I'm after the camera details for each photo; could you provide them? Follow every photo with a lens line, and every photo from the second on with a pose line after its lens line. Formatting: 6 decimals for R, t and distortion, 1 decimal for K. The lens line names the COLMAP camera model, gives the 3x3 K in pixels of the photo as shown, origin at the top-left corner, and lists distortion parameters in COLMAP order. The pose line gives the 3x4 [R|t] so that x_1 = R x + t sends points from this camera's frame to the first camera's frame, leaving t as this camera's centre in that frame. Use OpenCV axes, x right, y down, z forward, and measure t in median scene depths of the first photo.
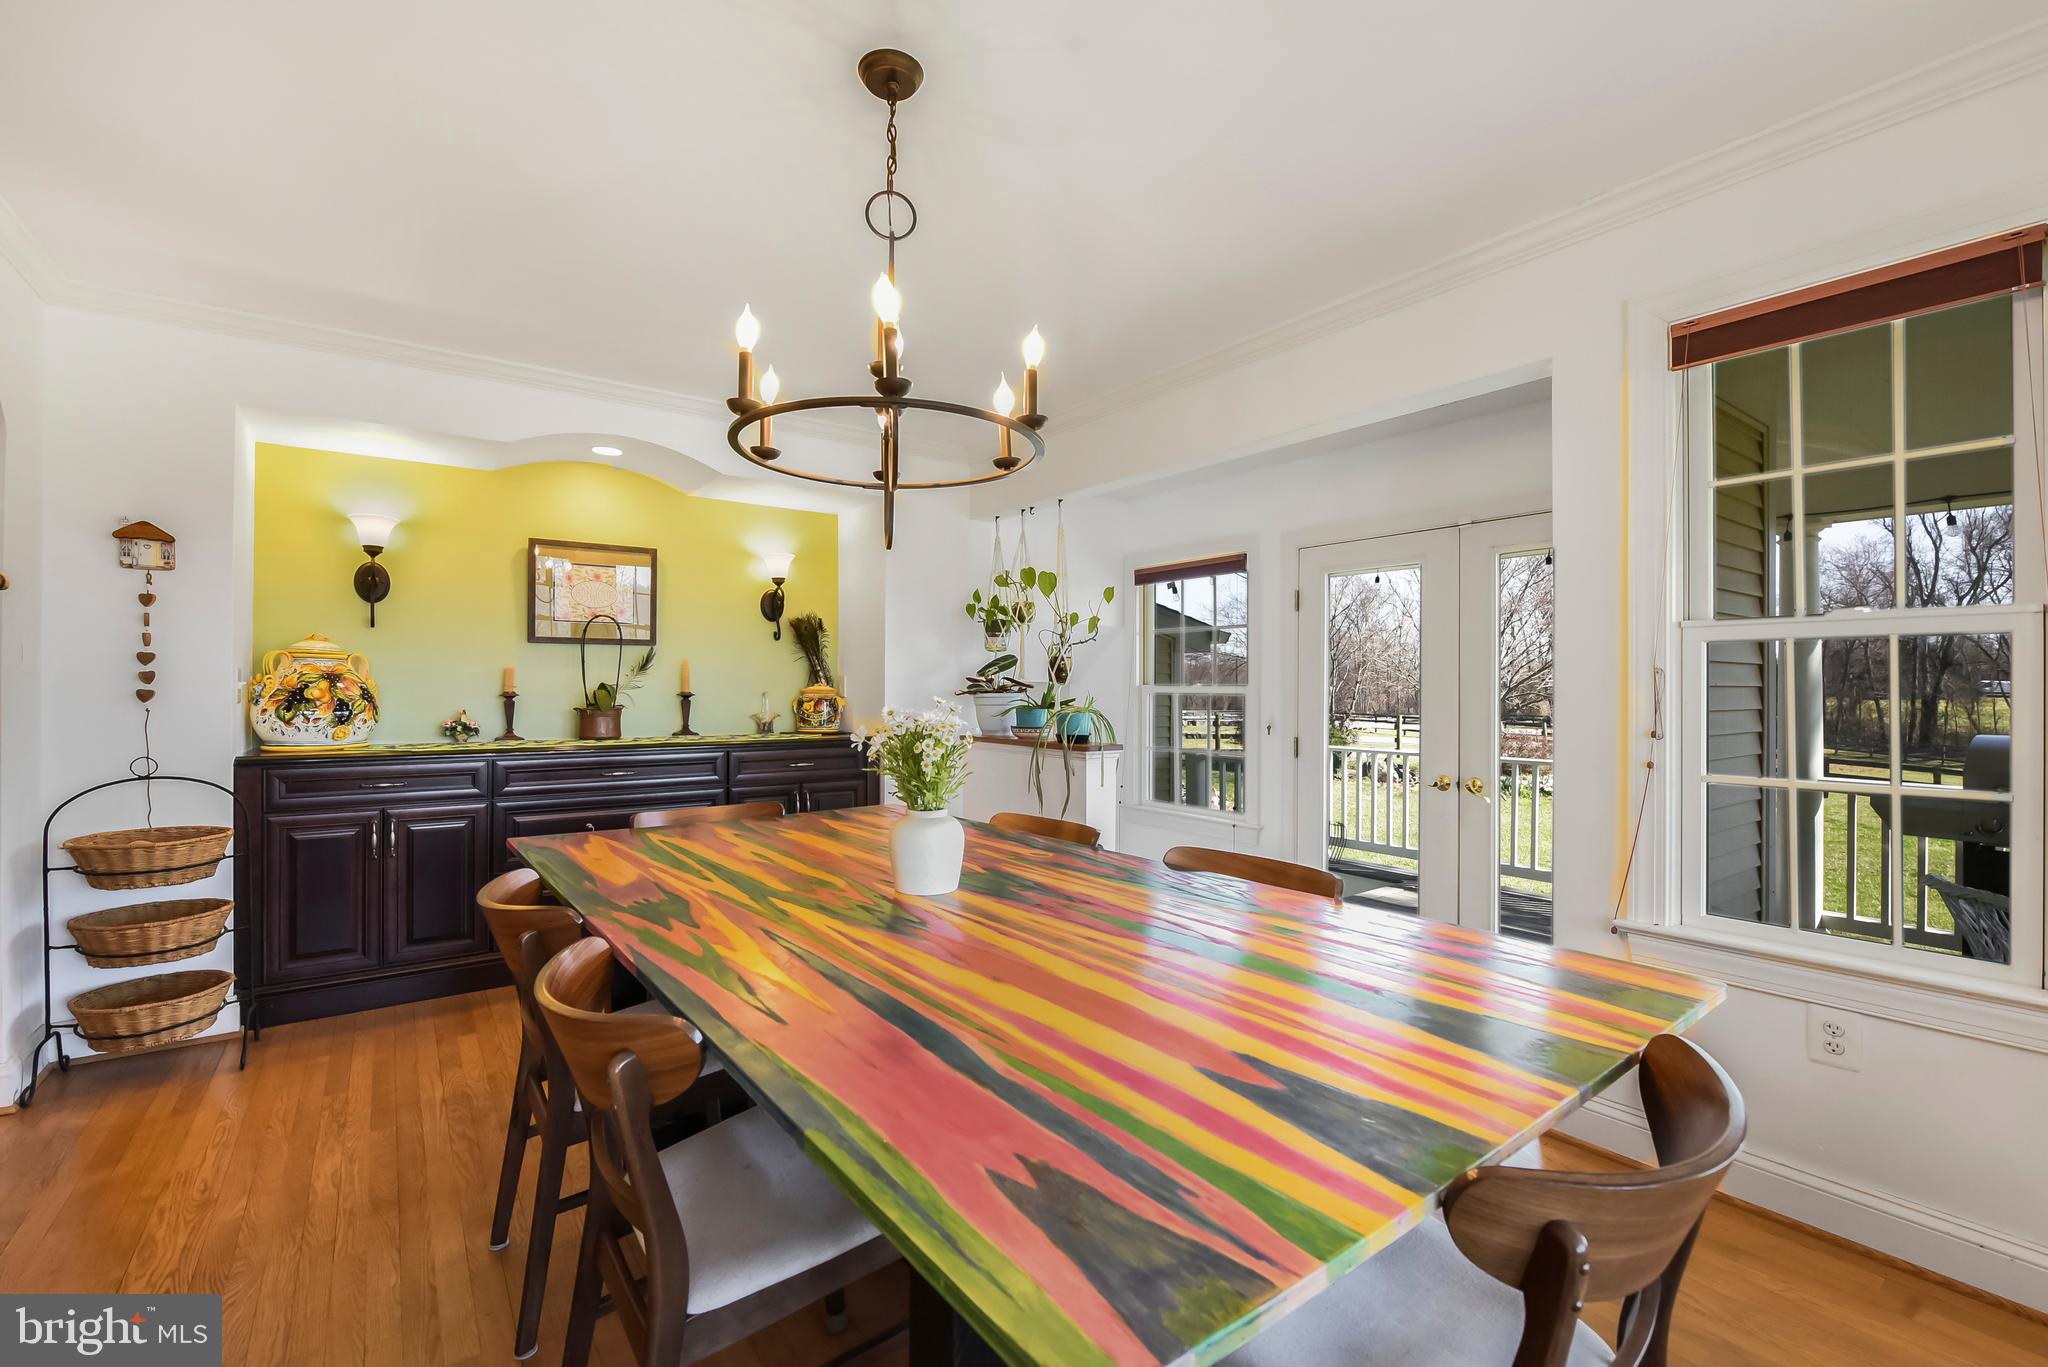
lens RADIAL K [[912.5, 0, 1024.0], [0, 912.5, 683.5], [0, 0, 1]] dist [0.001491, 0.000102]
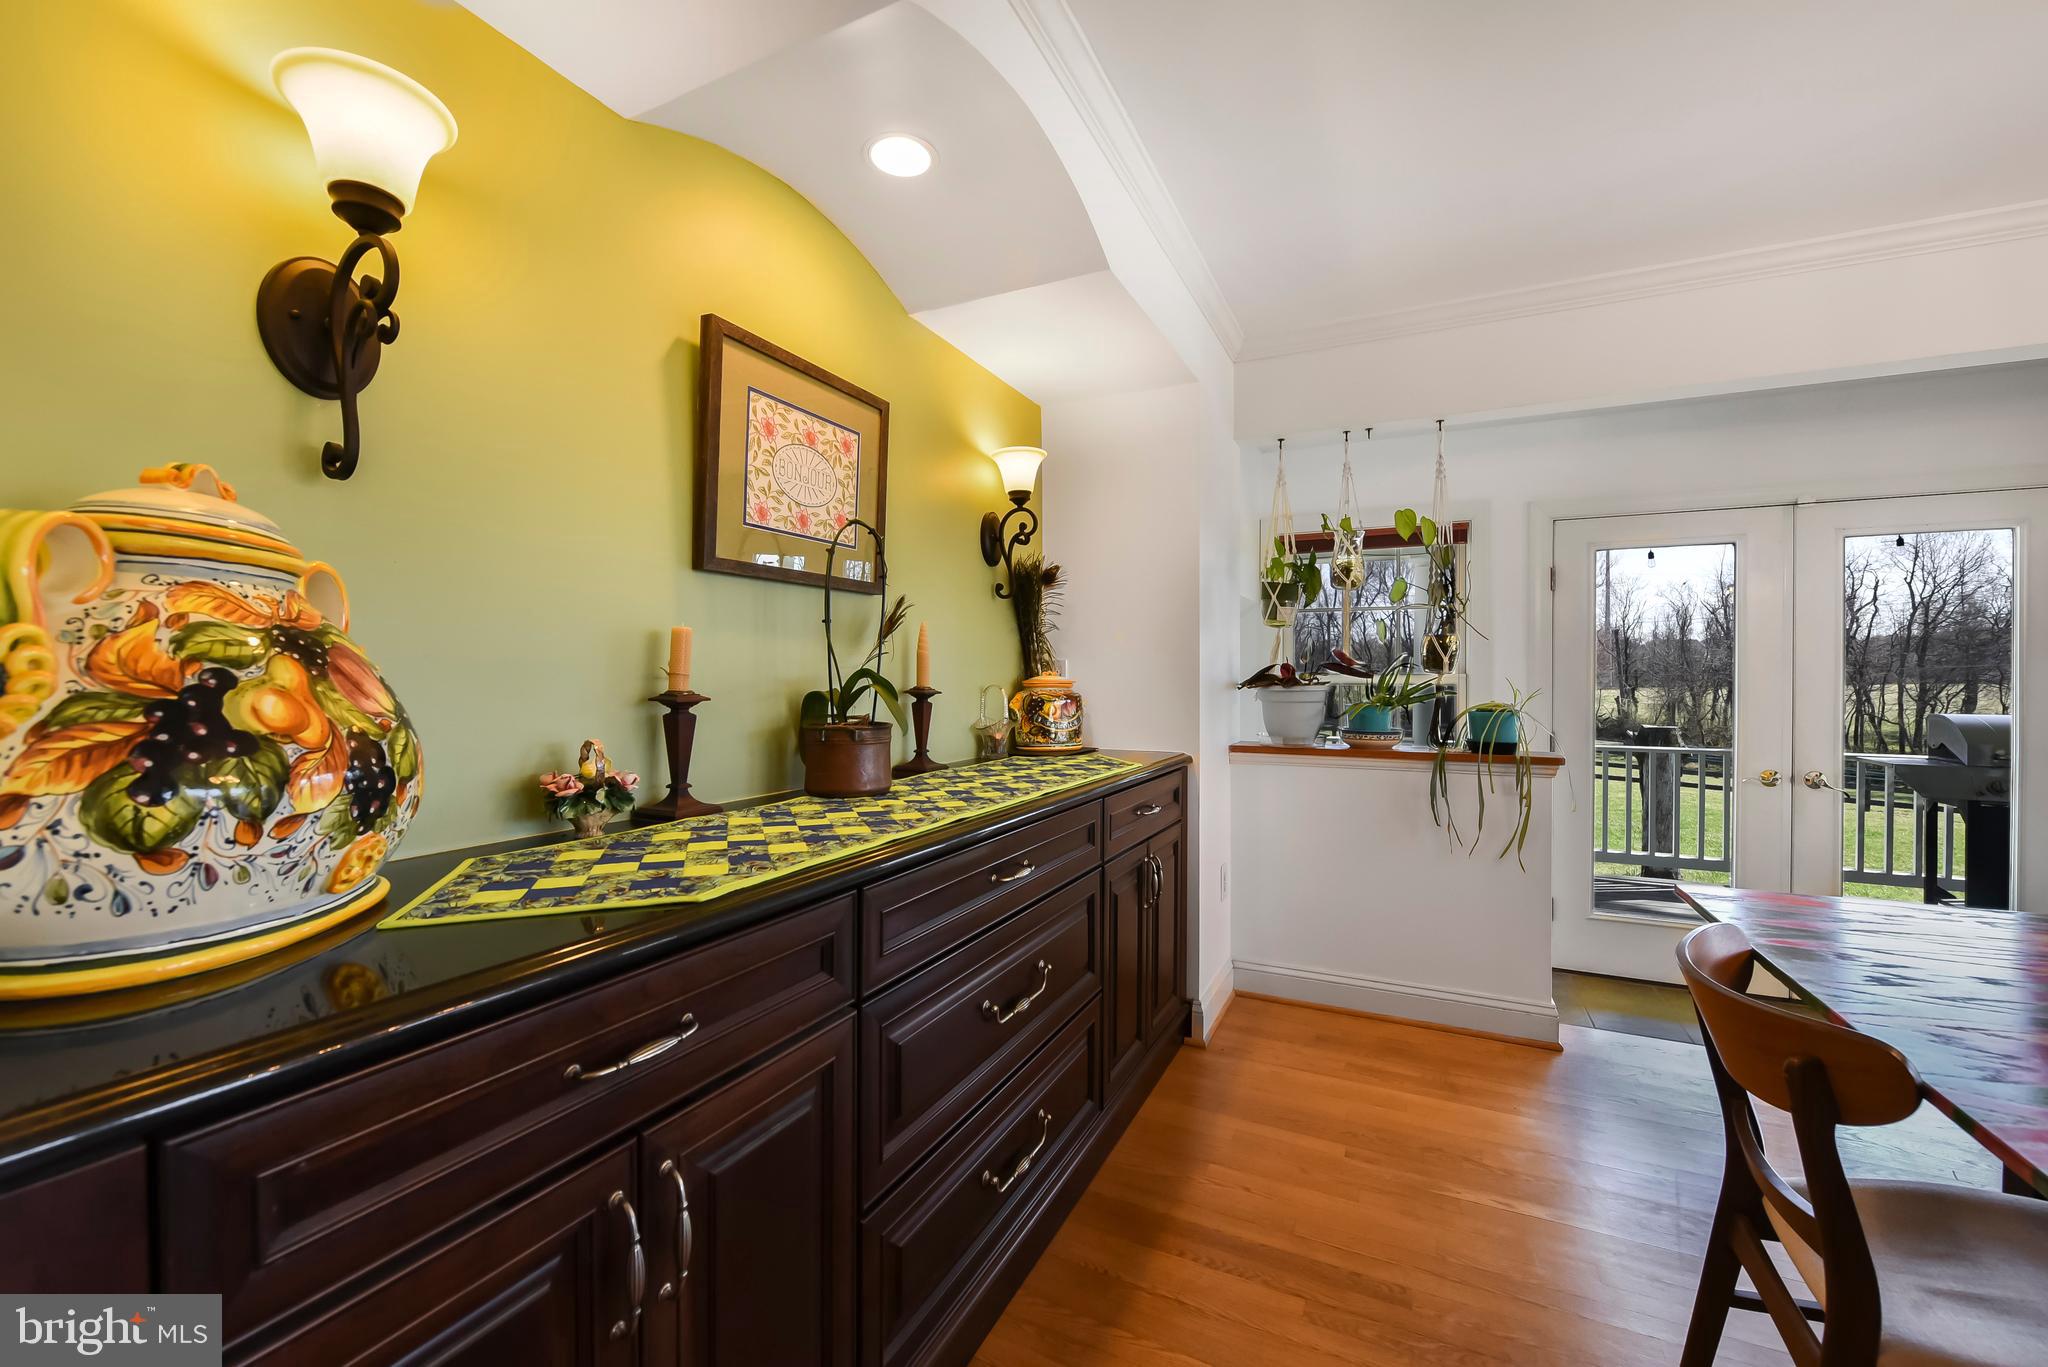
lens RADIAL K [[819.3, 0, 1024.0], [0, 819.3, 683.5], [0, 0, 1]] dist [0.008680, -0.000033]
pose [[0.876248, -0.005305, 0.481831, -0.622541], [-0.001770, 0.999897, 0.014228, 0.000498], [-0.481857, -0.013320, 0.876148, 0.633776]]
